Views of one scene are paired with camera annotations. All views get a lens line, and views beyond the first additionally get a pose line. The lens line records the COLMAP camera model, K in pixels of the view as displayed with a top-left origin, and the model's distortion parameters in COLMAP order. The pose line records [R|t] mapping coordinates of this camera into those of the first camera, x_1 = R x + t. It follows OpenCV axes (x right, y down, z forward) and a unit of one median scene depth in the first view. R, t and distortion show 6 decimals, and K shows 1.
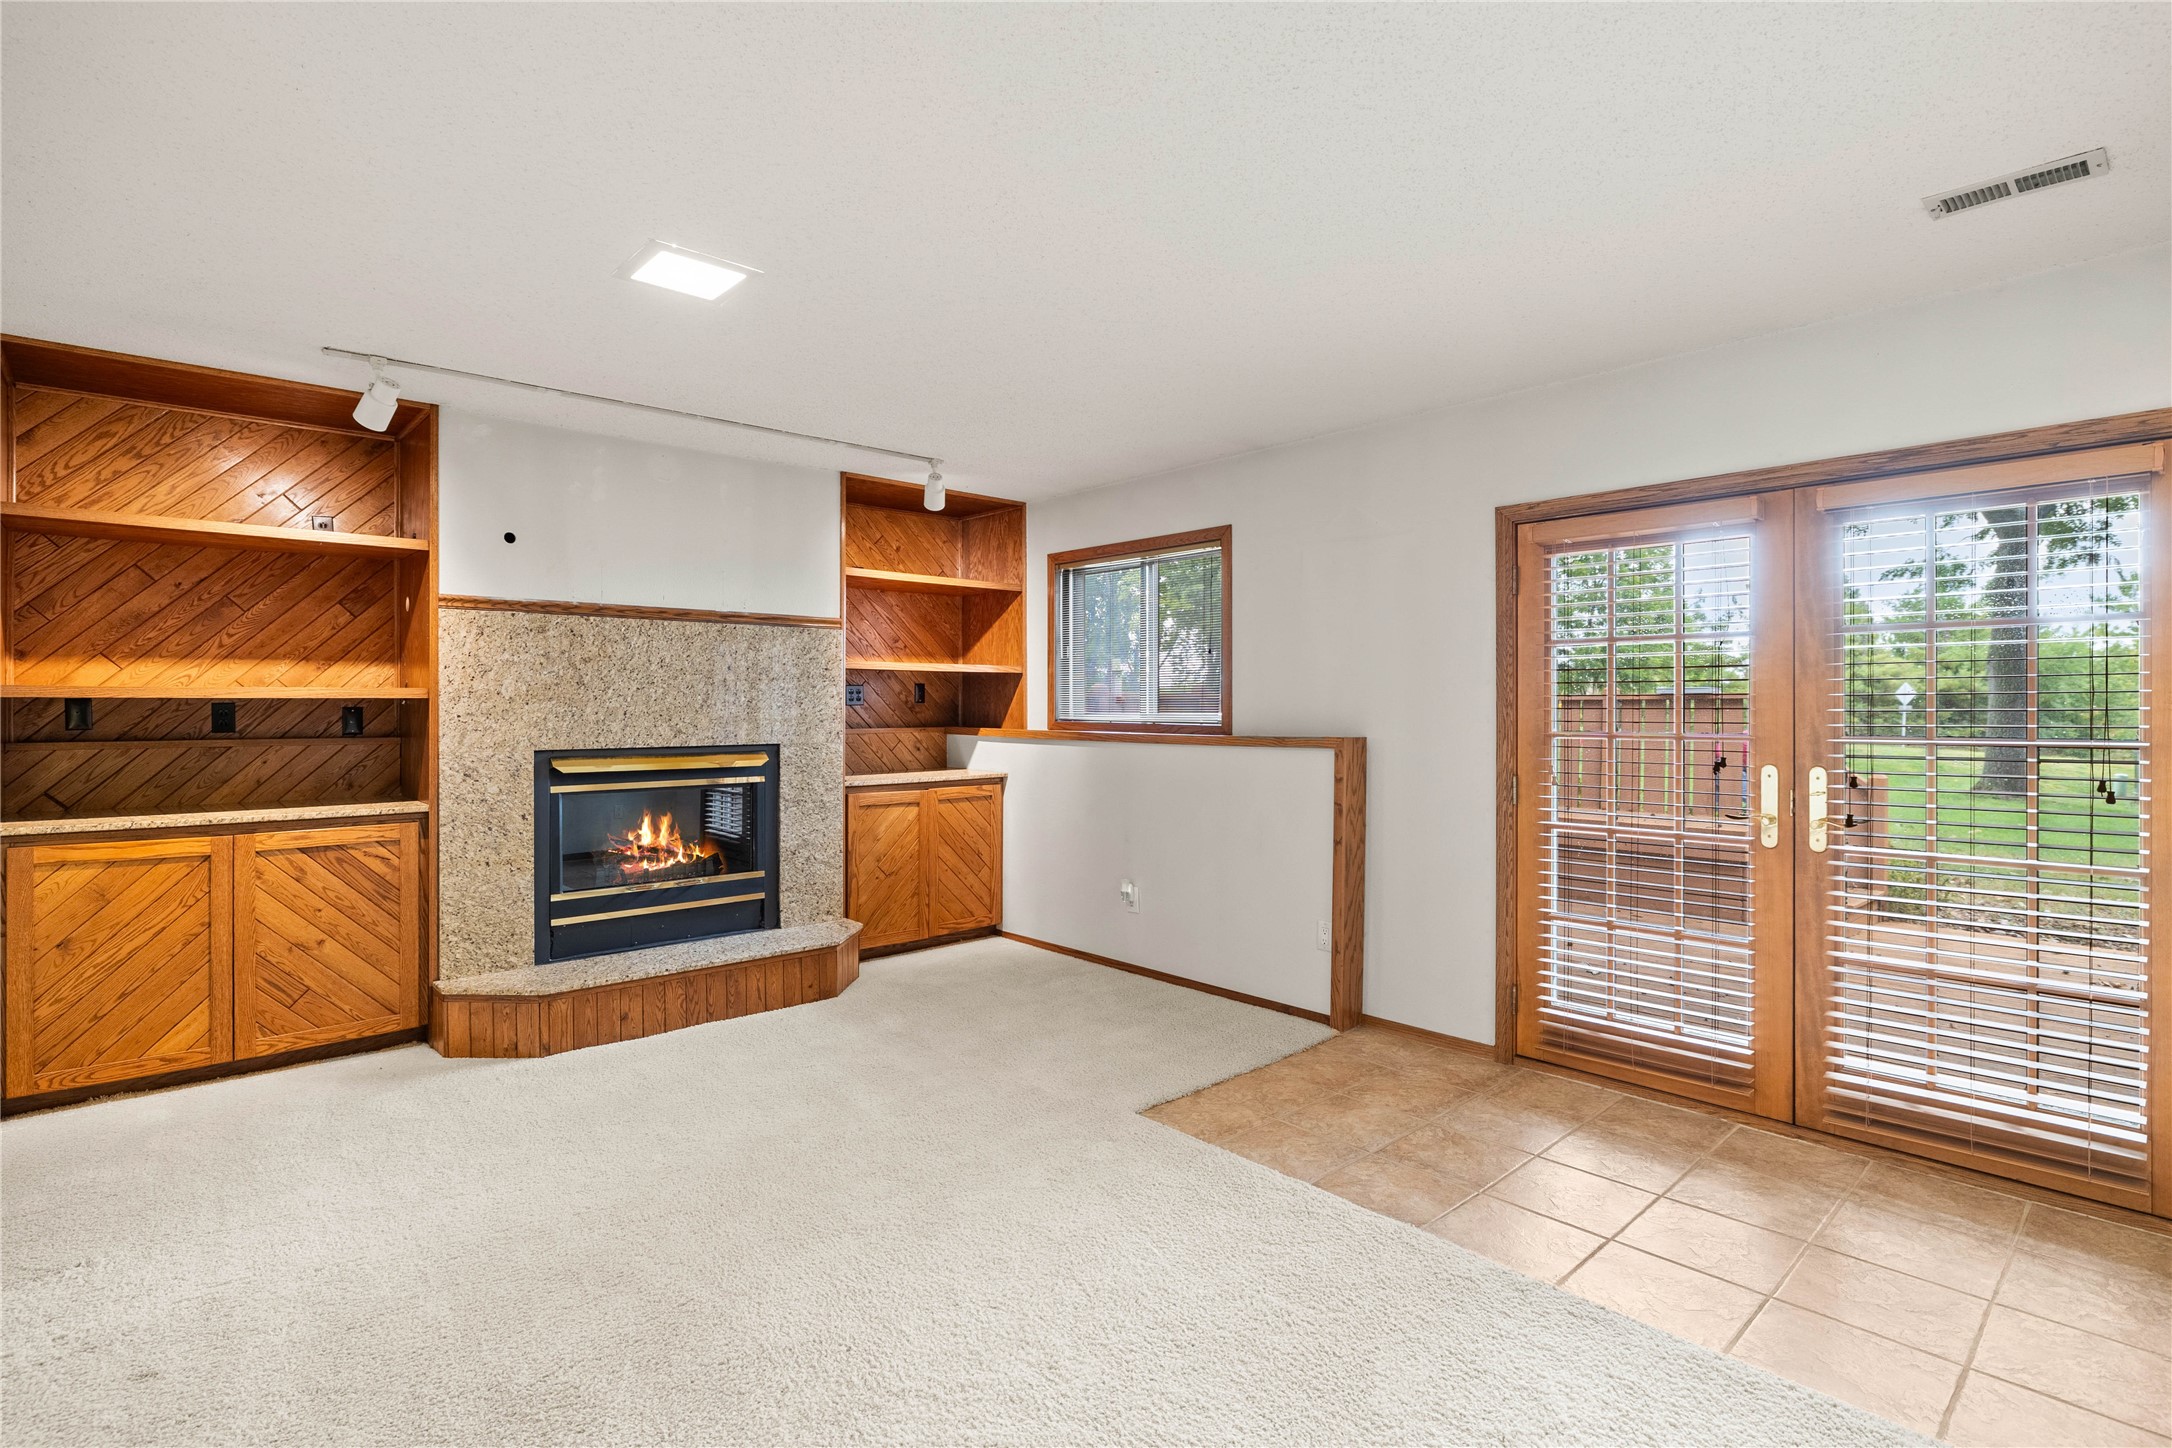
lens RADIAL K [[1049.0, 0, 1090.2], [0, 1049.0, 712.1], [0, 0, 1]] dist [0.000536, -0.000077]
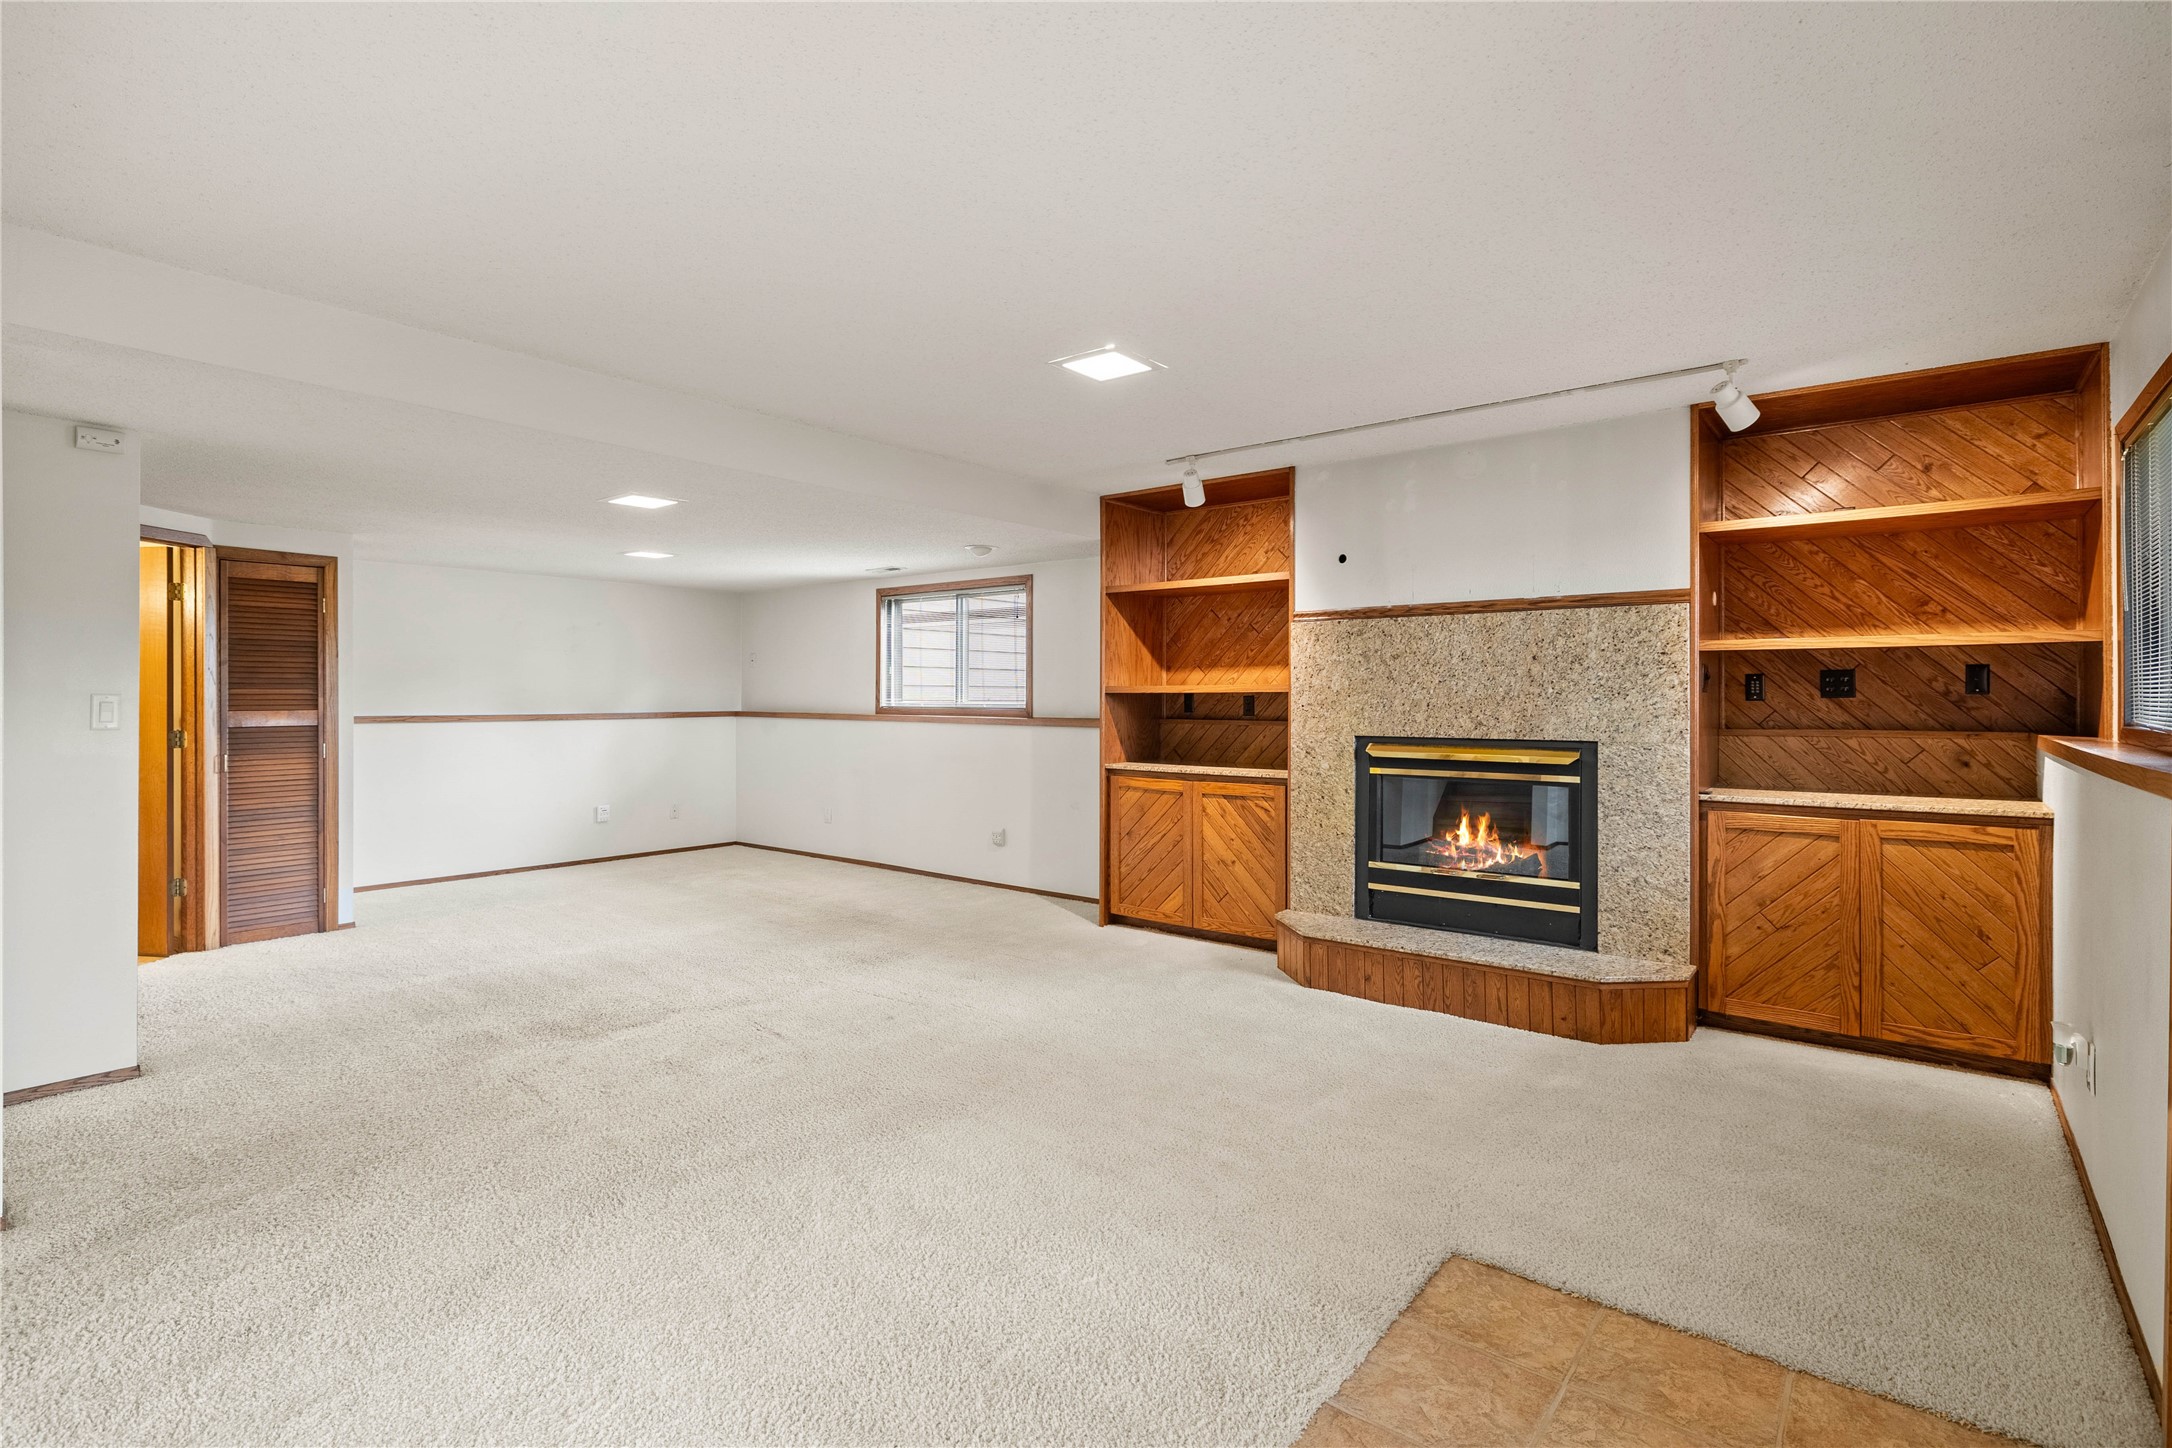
lens RADIAL K [[1061.0, 0, 1086.1], [0, 1061.0, 699.7], [0, 0, 1]] dist [-0.001721, 0.000124]
pose [[0.151118, 0.000813, -0.988515, 0.593328], [-0.008423, 0.999964, -0.000466, -0.000687], [0.988480, 0.008397, 0.151120, 0.511484]]
